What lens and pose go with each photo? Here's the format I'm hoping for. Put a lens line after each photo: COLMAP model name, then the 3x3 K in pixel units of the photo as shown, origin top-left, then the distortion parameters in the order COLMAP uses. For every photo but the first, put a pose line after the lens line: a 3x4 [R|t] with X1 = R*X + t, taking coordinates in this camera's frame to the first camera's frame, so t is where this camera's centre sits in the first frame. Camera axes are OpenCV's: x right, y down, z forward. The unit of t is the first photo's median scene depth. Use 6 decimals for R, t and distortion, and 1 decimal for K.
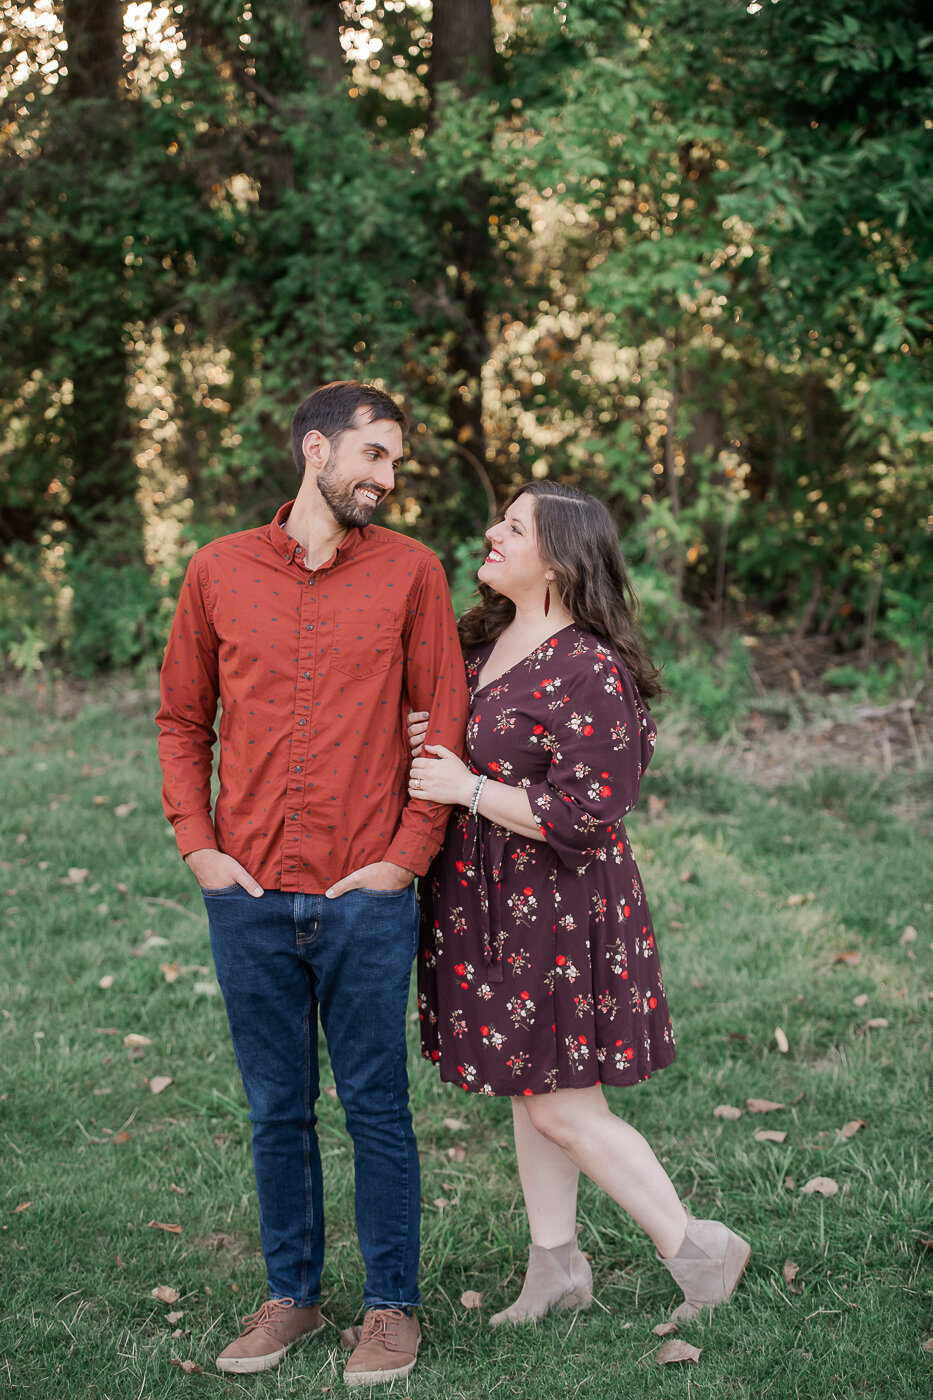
lens RADIAL K [[2772.7, 0, 468.3], [0, 2772.7, 707.0], [0, 0, 1]] dist [-0.093372, 0.000000]
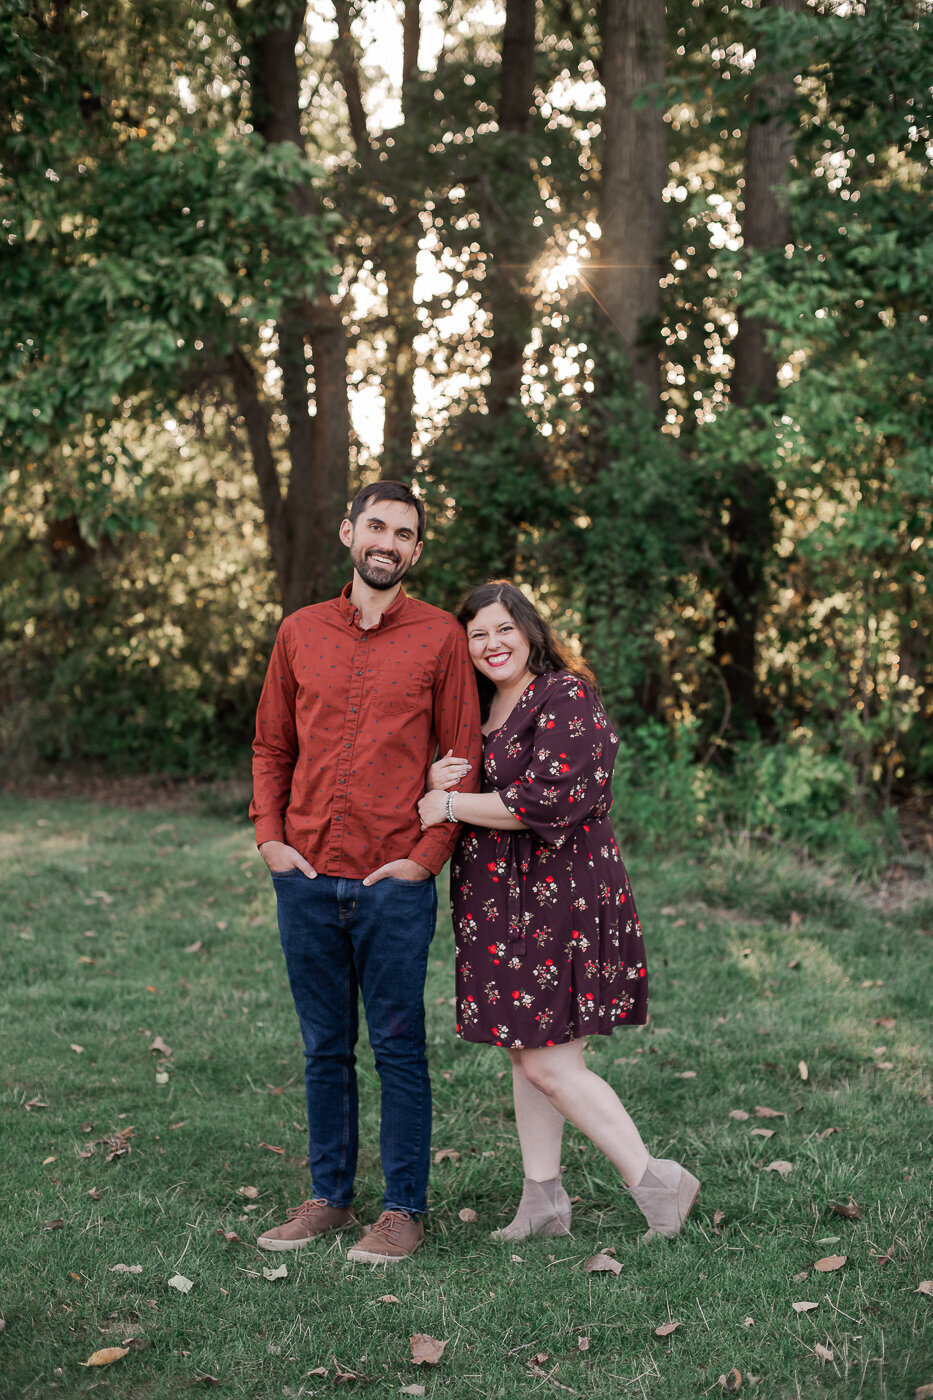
lens RADIAL K [[2032.0, 0, 461.2], [0, 2032.0, 710.8], [0, 0, 1]] dist [-0.099868, 0.000000]
pose [[0.985438, 0.064612, -0.157280, 0.116605], [-0.077447, 0.994027, -0.076890, 0.048612], [0.151373, 0.087952, 0.984556, 0.050715]]
